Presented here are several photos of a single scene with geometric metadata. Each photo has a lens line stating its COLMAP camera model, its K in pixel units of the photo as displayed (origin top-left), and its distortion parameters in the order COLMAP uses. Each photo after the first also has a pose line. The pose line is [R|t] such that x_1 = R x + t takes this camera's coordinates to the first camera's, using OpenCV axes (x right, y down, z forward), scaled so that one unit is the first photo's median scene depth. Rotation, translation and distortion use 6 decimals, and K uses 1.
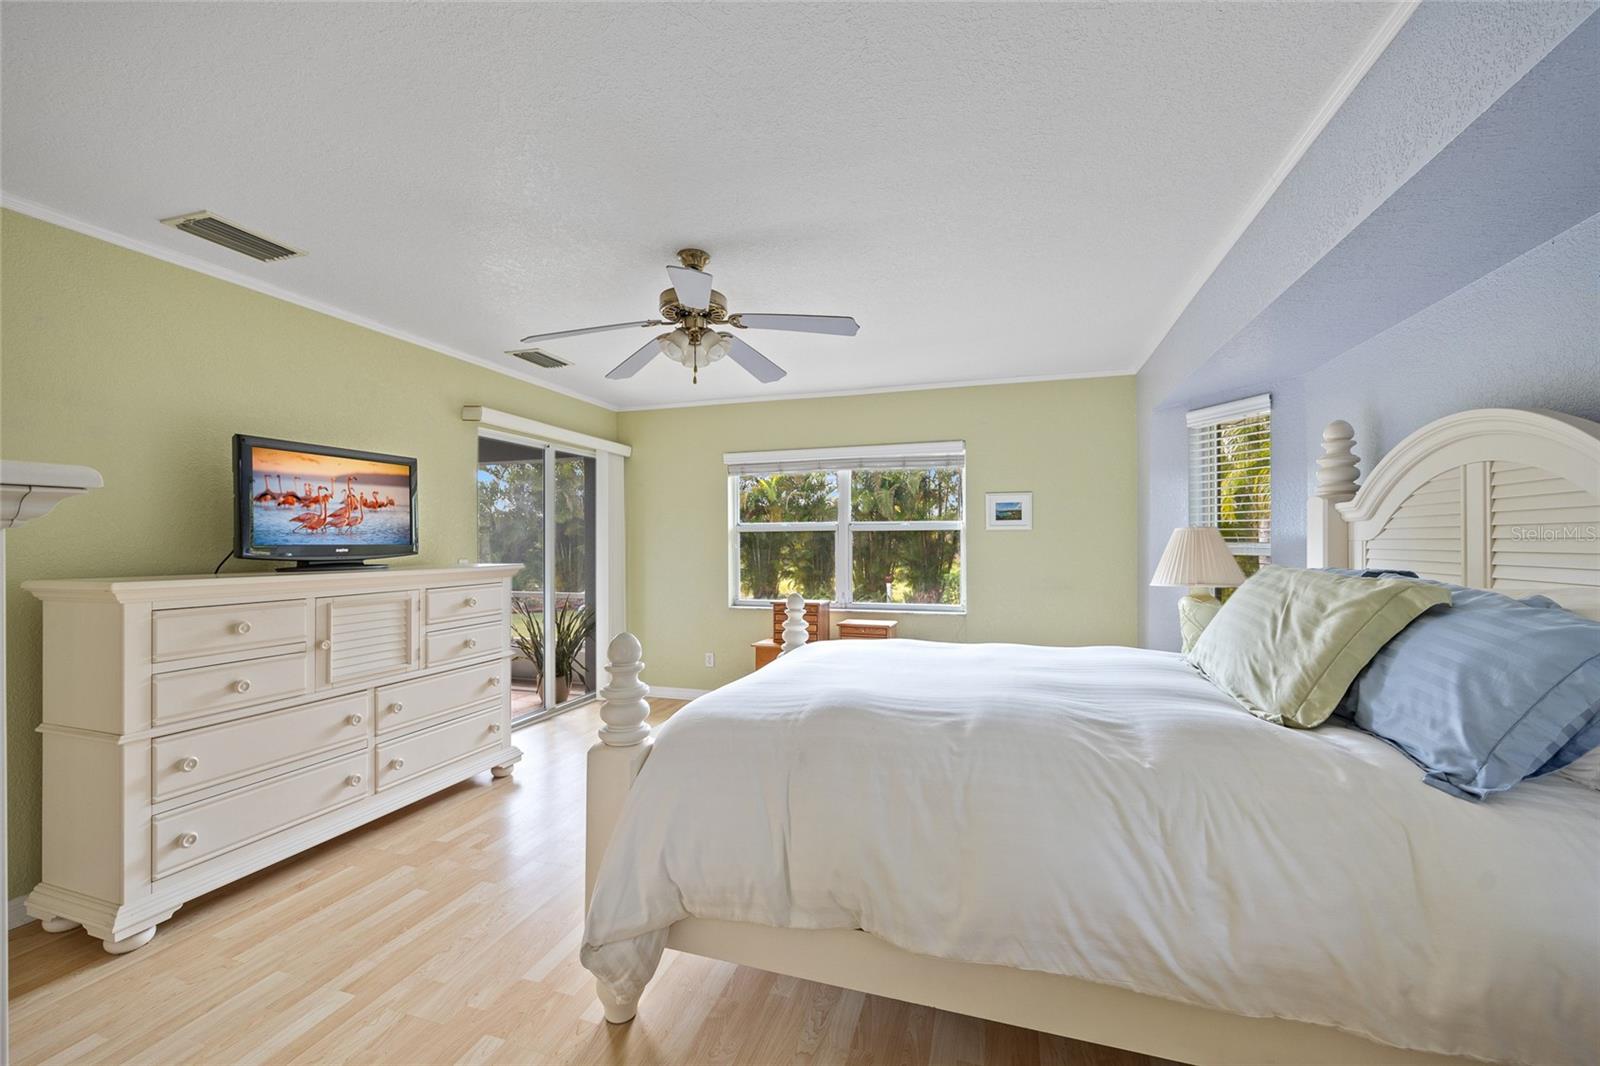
lens RADIAL K [[640.3, 0, 793.8], [0, 640.3, 539.4], [0, 0, 1]] dist [0.000823, -0.000374]
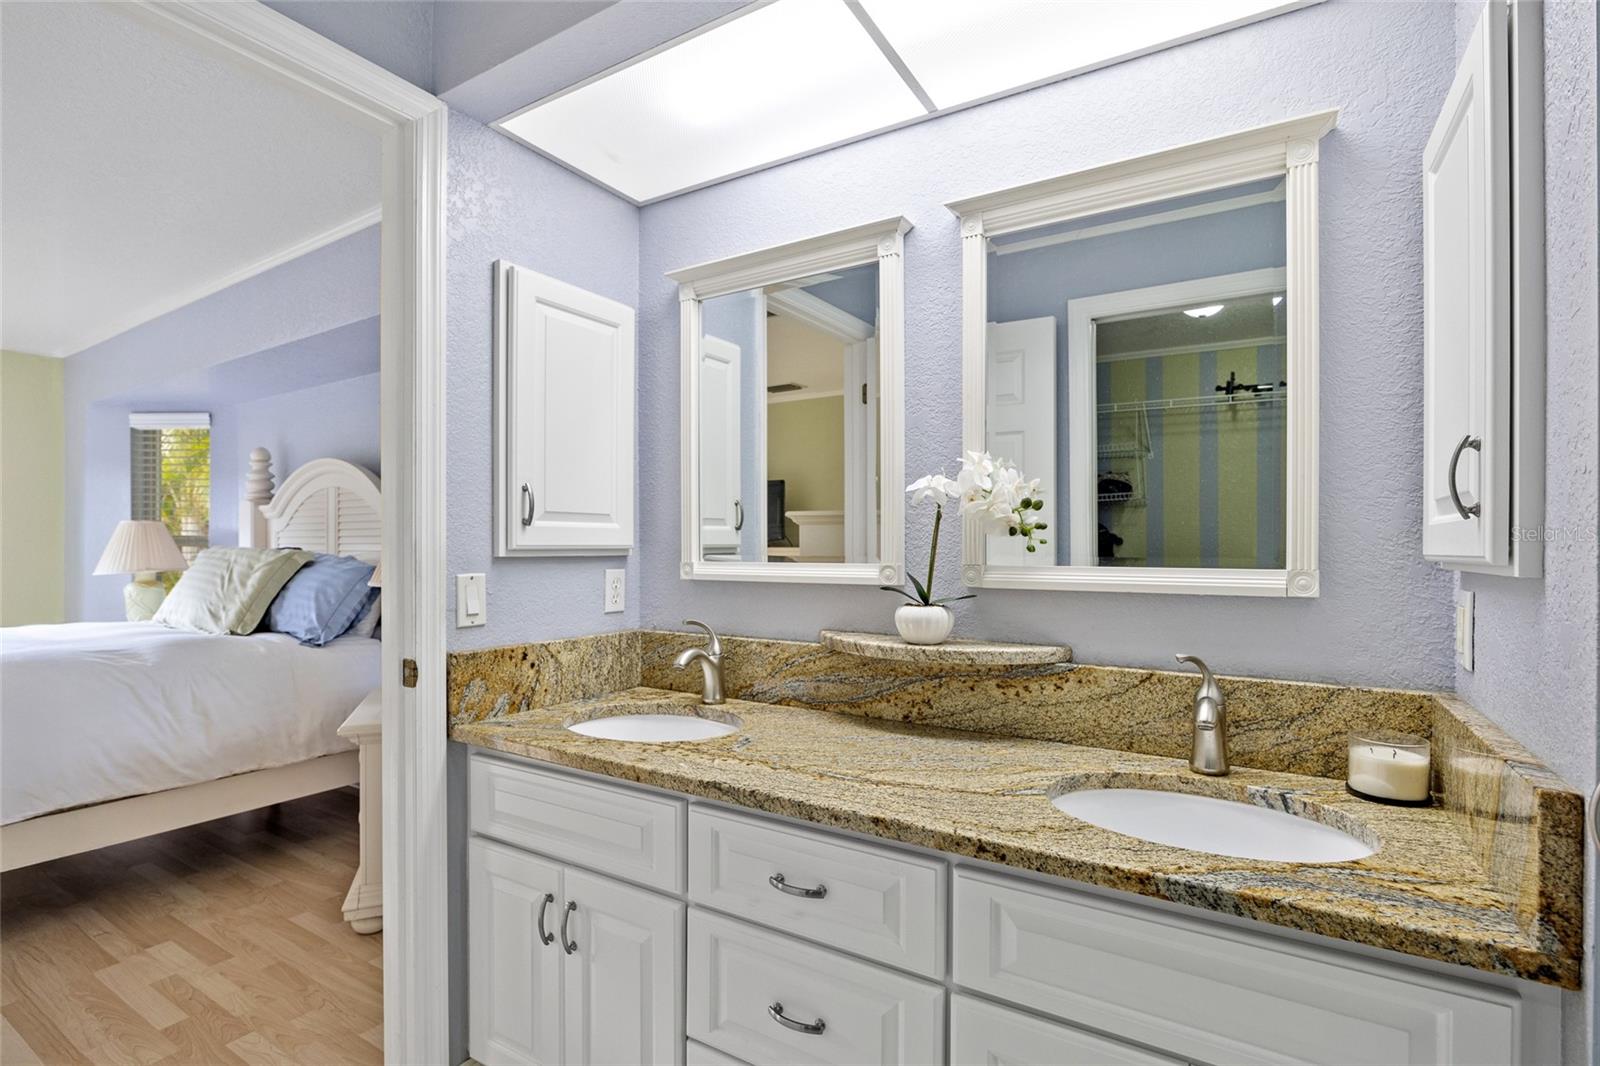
lens RADIAL K [[762.0, 0, 803.7], [0, 762.0, 541.9], [0, 0, 1]] dist [-0.005071, -0.000262]
pose [[0.242569, 0.003601, 0.970127, -0.762329], [-0.001743, 0.999993, -0.003275, 0.042970], [-0.970132, -0.000897, 0.242574, -0.893272]]
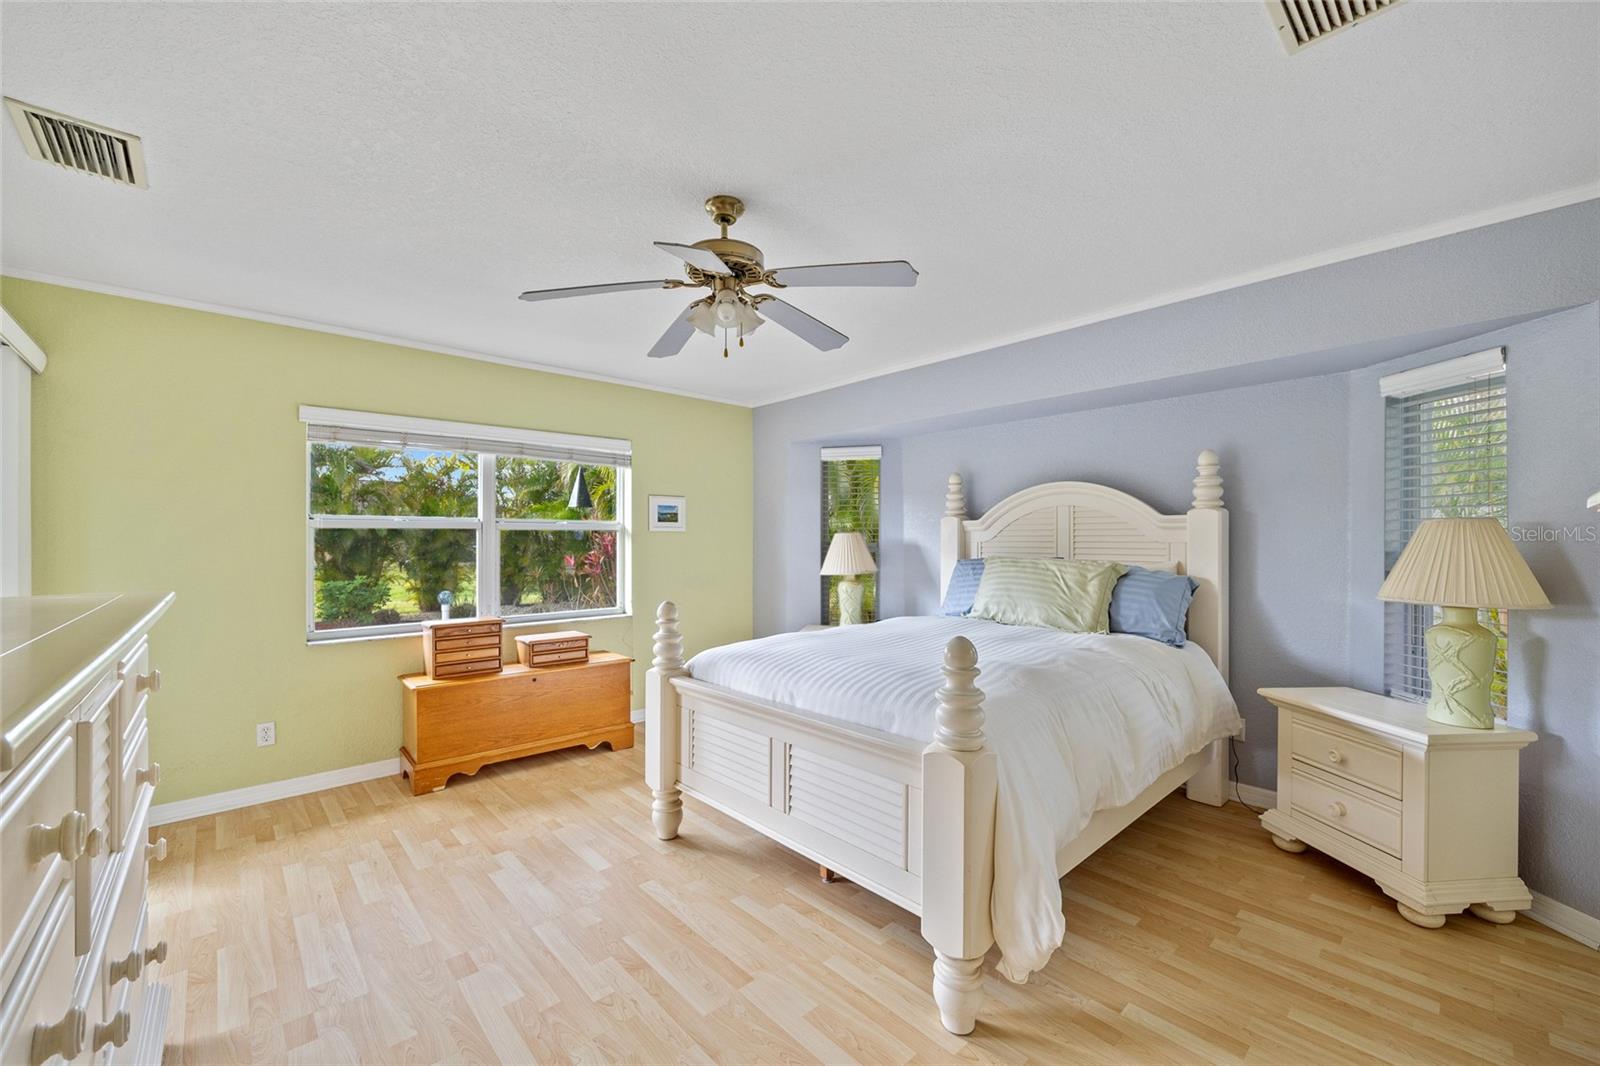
lens RADIAL K [[642.6, 0, 800.6], [0, 642.6, 548.4], [0, 0, 1]] dist [-0.001355, -0.000169]
pose [[0.499392, -0.009602, 0.866323, -1.340573], [-0.003703, 0.999906, 0.013218, -0.003640], [-0.866368, -0.009809, 0.499309, 0.771695]]
